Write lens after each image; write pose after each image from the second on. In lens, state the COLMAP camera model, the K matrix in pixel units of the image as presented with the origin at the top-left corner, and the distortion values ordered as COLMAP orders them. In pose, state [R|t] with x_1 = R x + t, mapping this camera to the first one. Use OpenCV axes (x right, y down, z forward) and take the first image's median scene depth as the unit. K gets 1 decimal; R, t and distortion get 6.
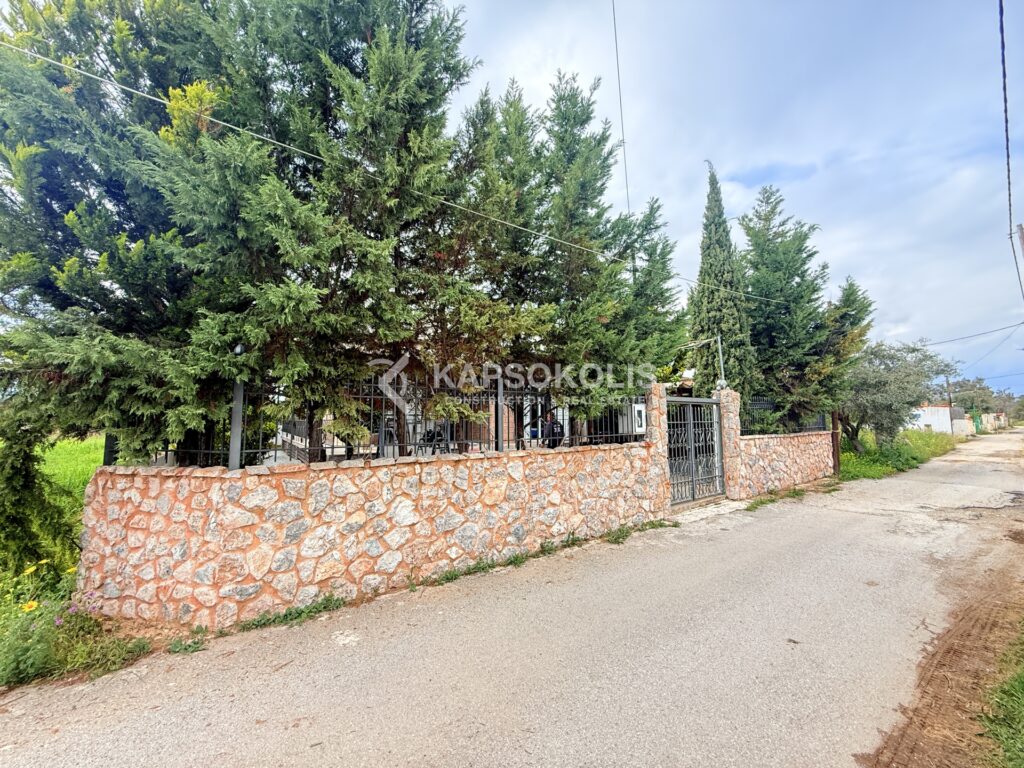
lens RADIAL K [[409.3, 0, 508.6], [0, 409.3, 382.3], [0, 0, 1]] dist [-0.001472, -0.000390]
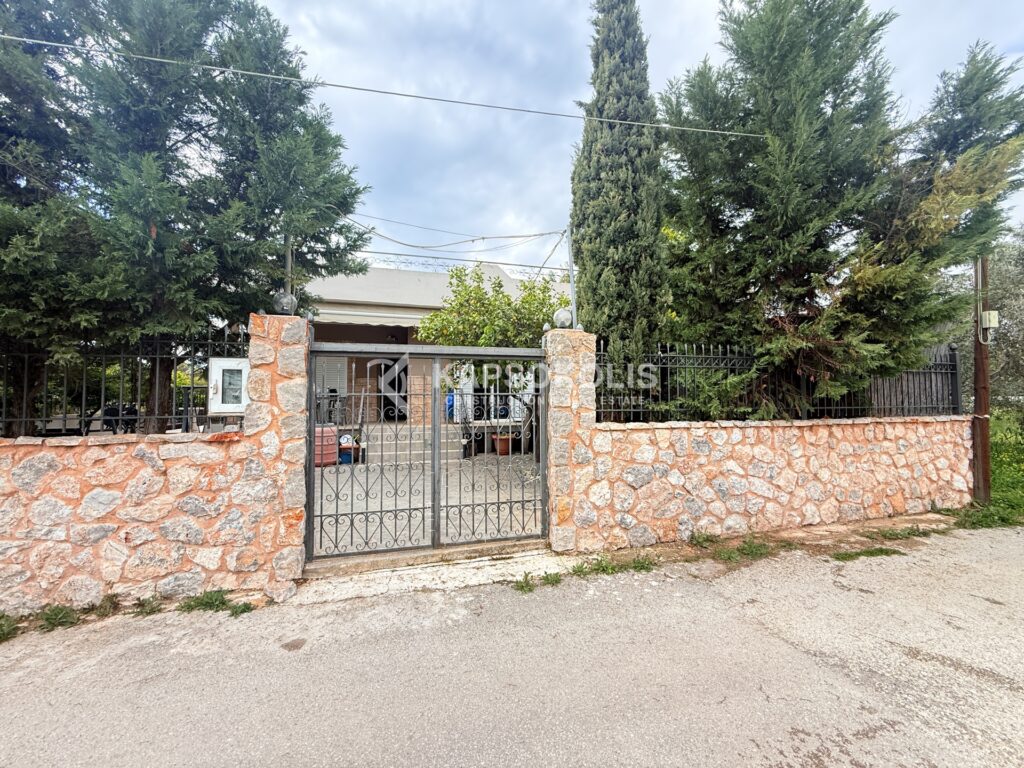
lens RADIAL K [[409.3, 0, 508.6], [0, 409.3, 382.3], [0, 0, 1]] dist [-0.001472, -0.000390]
pose [[0.930434, -0.013918, -0.366196, 0.579953], [0.033760, 0.998284, 0.047836, 0.050037], [0.364902, -0.056871, 0.929307, 0.456914]]
